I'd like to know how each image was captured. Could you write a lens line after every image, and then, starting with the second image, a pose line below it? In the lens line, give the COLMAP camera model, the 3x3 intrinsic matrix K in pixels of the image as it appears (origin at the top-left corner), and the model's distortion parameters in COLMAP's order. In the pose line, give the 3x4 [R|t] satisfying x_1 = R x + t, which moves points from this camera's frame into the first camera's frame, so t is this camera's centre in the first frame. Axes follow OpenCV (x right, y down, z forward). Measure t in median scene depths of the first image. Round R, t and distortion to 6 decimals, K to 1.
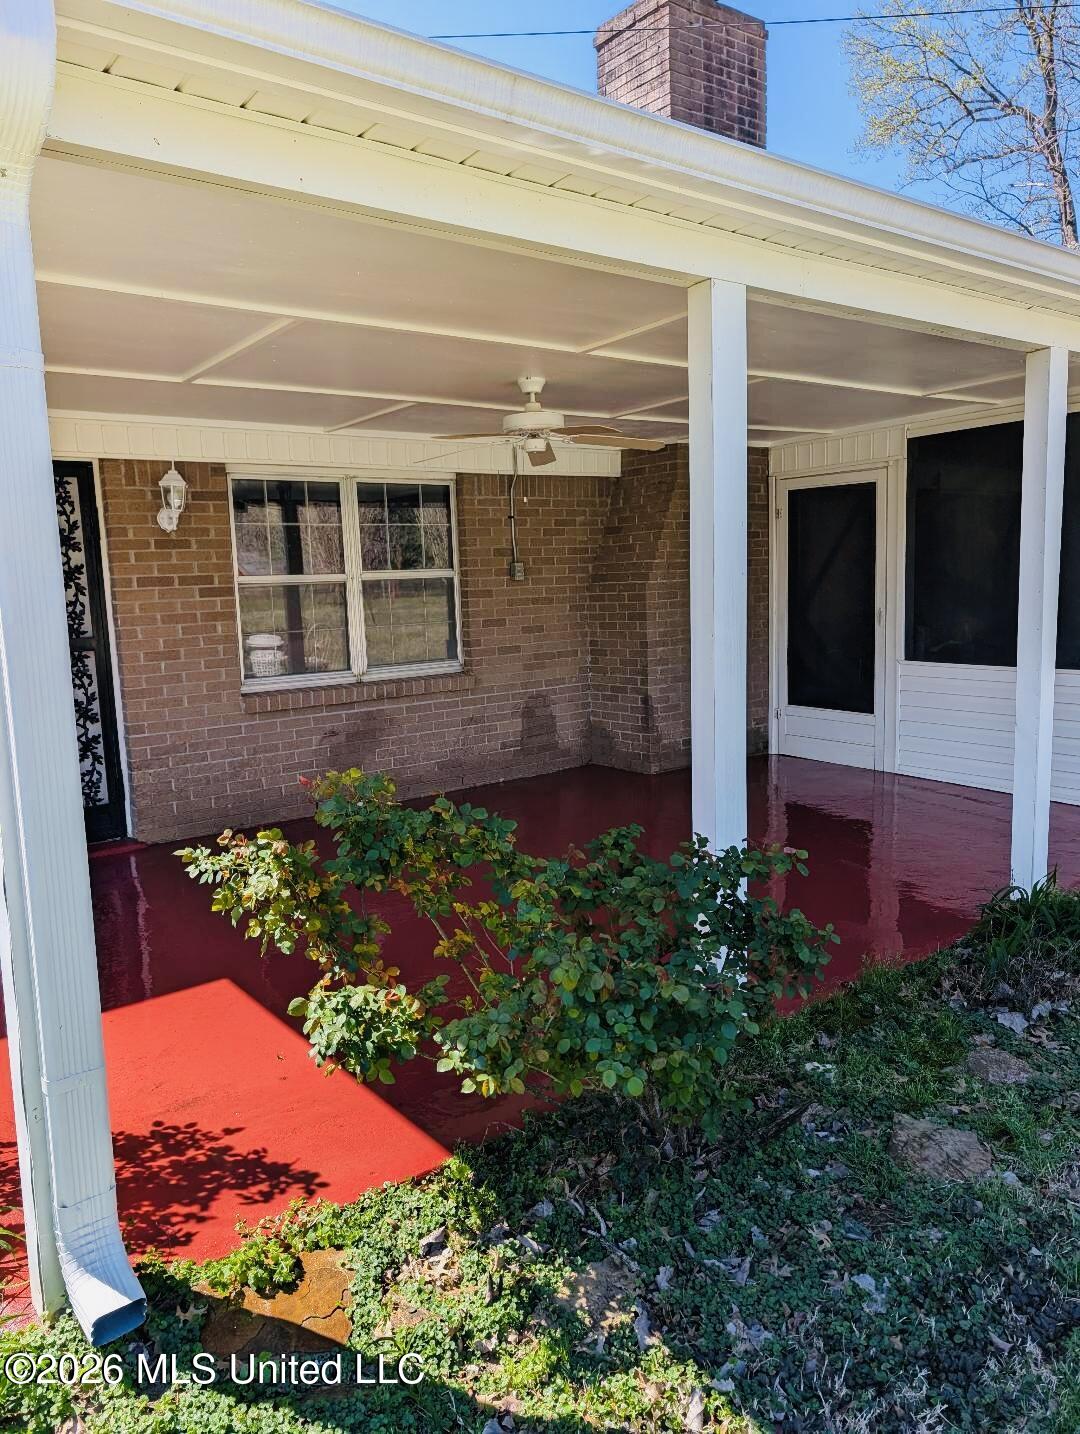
lens RADIAL K [[1013.7, 0, 533.7], [0, 1013.7, 724.7], [0, 0, 1]] dist [0.005962, -0.017726]
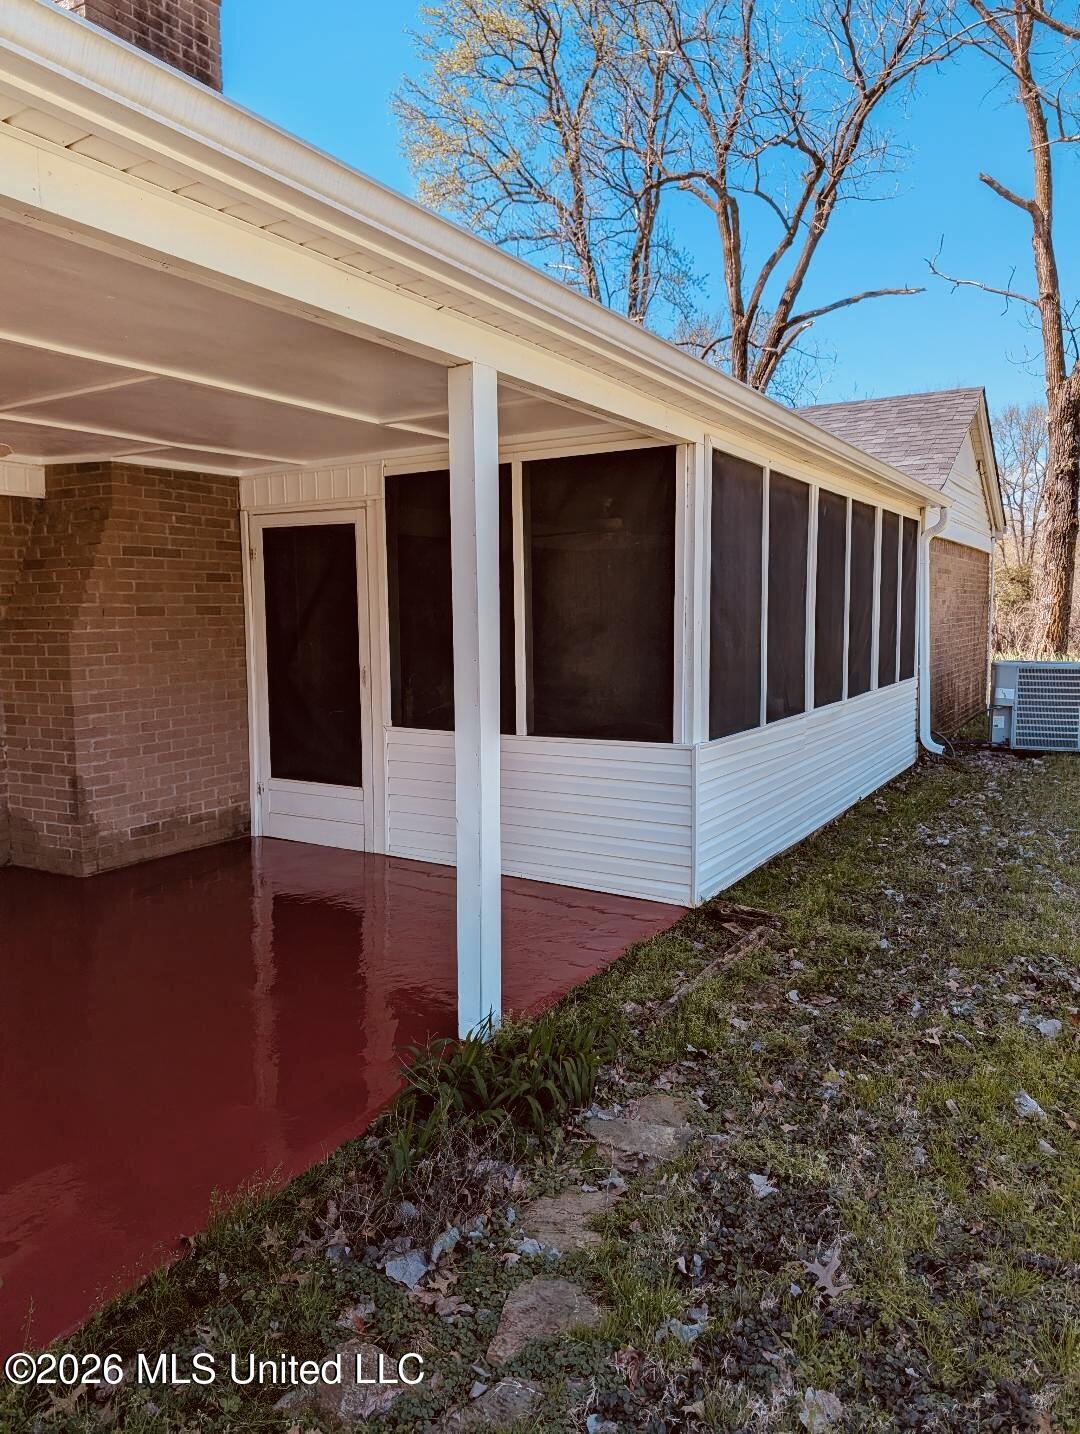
lens RADIAL K [[1013.7, 0, 542.3], [0, 1013.7, 712.2], [0, 0, 1]] dist [0.005962, -0.017726]
pose [[0.919815, -0.011123, 0.392195, 0.133220], [0.032923, 0.998261, -0.048901, -0.026940], [-0.390969, 0.057892, 0.918581, 0.134715]]
